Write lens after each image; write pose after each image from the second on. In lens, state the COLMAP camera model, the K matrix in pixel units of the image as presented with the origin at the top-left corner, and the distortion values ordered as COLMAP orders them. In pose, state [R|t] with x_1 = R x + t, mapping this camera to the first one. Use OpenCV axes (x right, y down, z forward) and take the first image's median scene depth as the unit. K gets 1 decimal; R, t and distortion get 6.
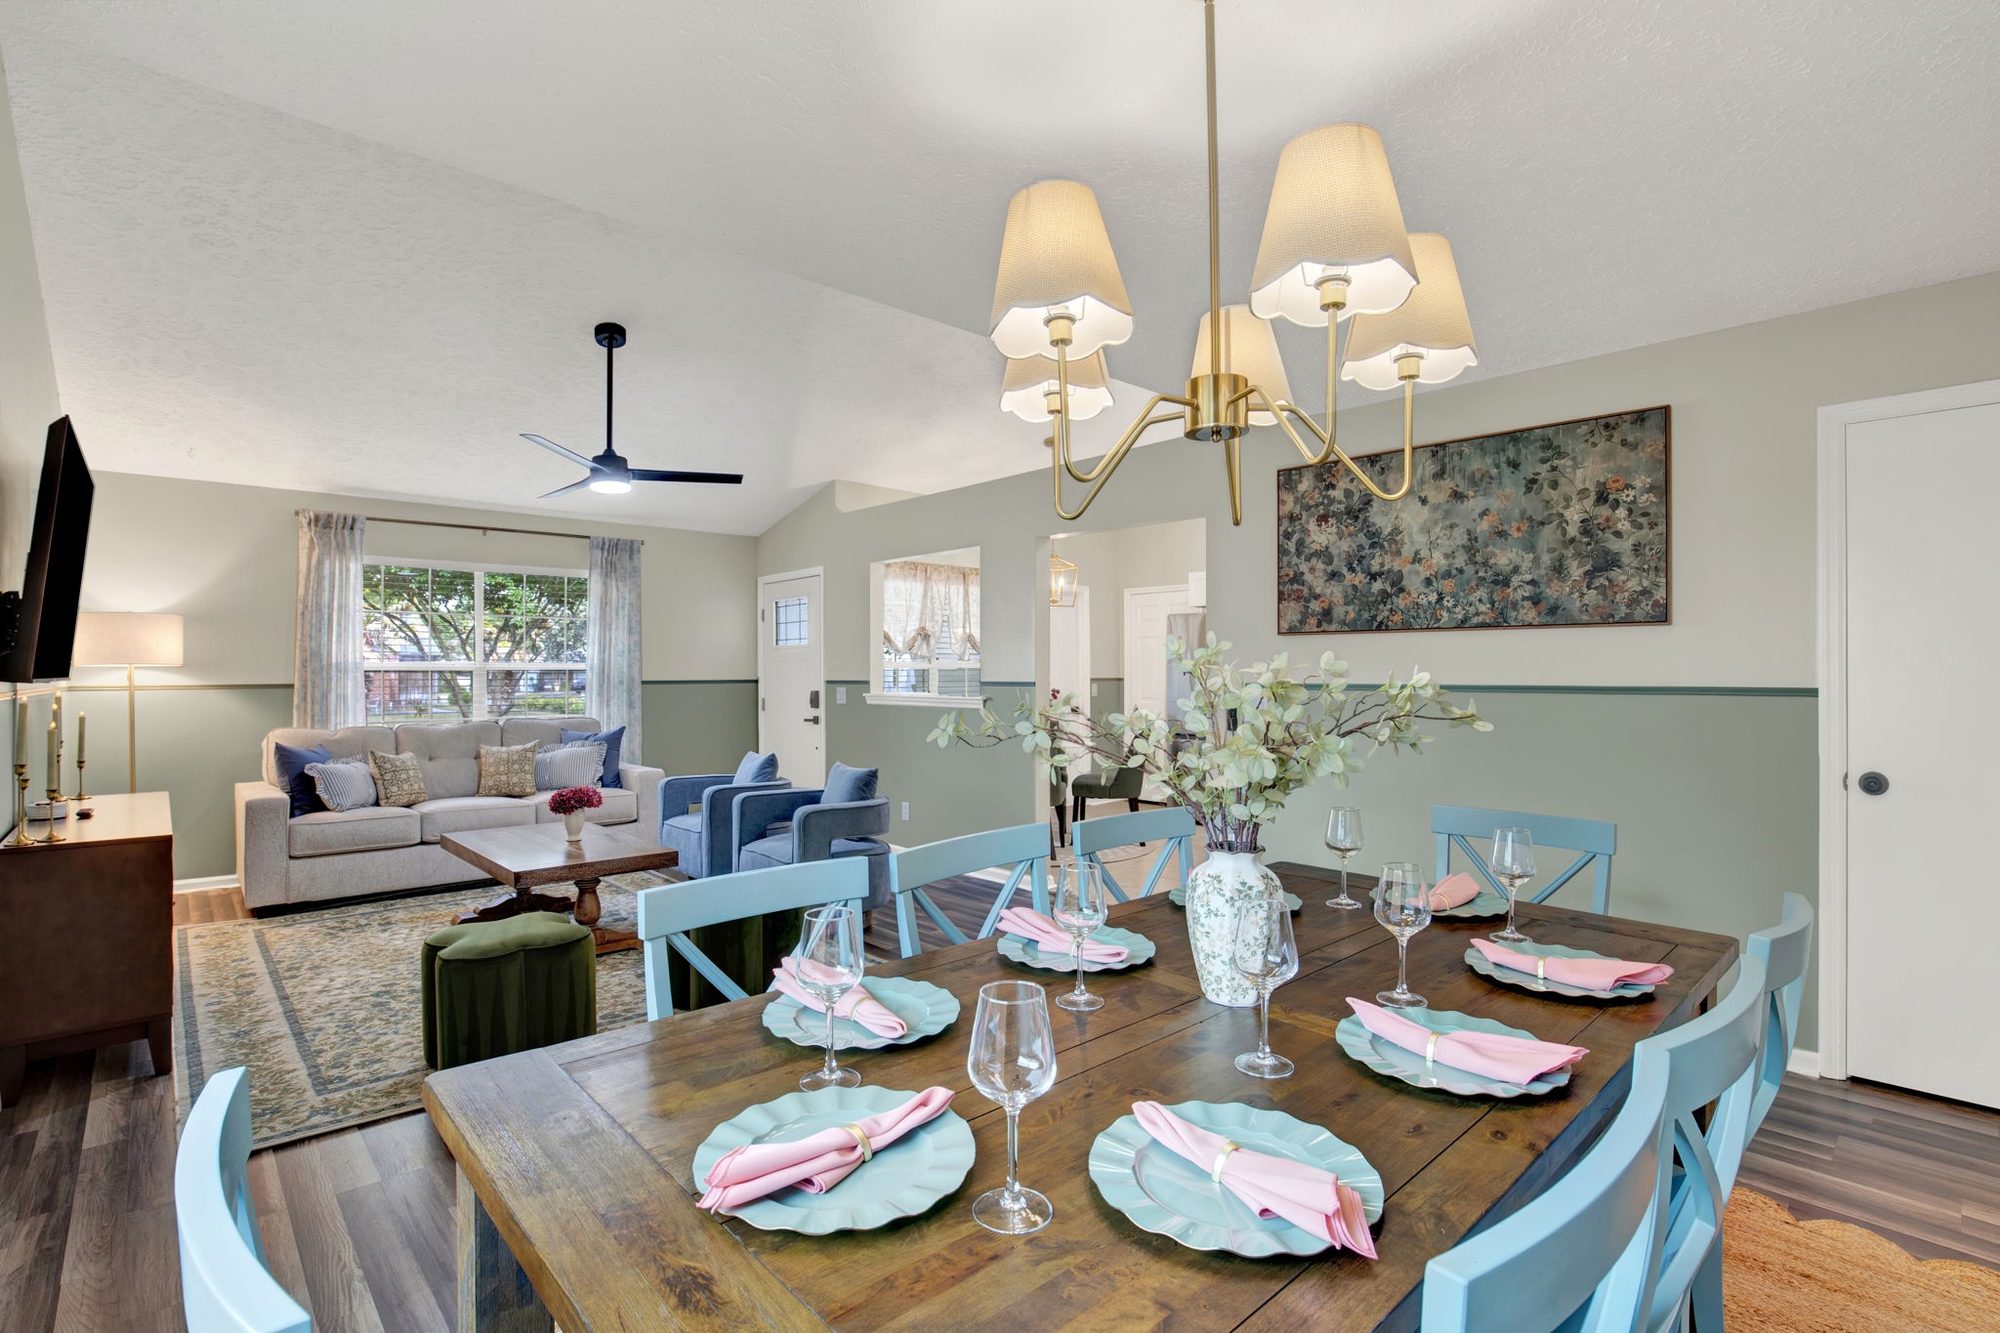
lens RADIAL K [[940.6, 0, 1002.3], [0, 940.6, 666.9], [0, 0, 1]] dist [-0.028565, 0.002609]
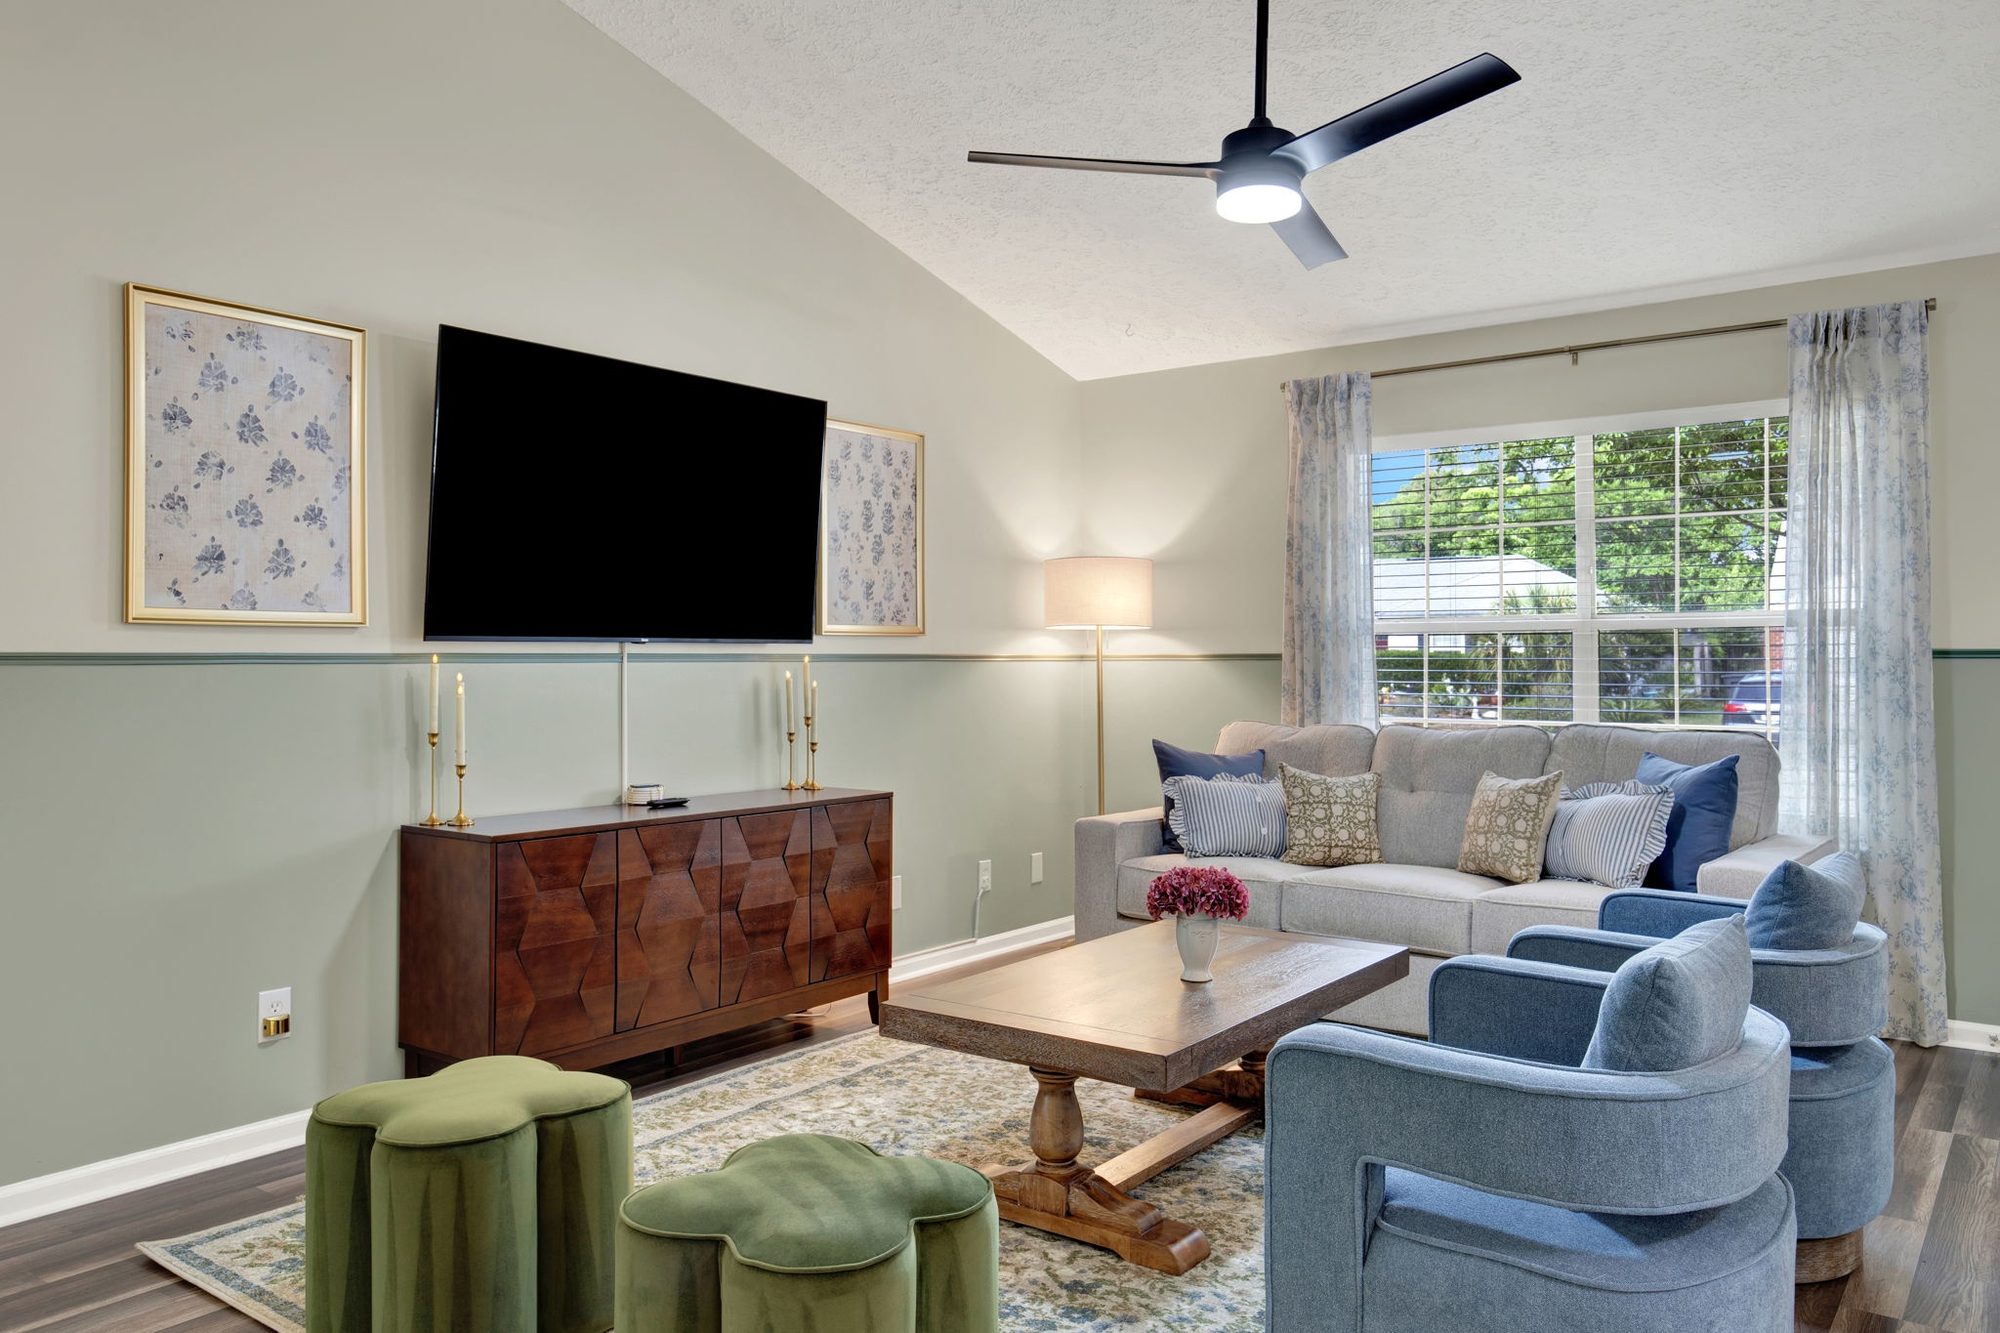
lens RADIAL K [[1451.1, 0, 1001.7], [0, 1451.1, 656.1], [0, 0, 1]] dist [0.002004, -0.000027]
pose [[0.188472, 0.000815, -0.982078, 0.234658], [0.008848, 0.999958, 0.002528, 0.018602], [0.982039, -0.009166, 0.188456, 0.743988]]
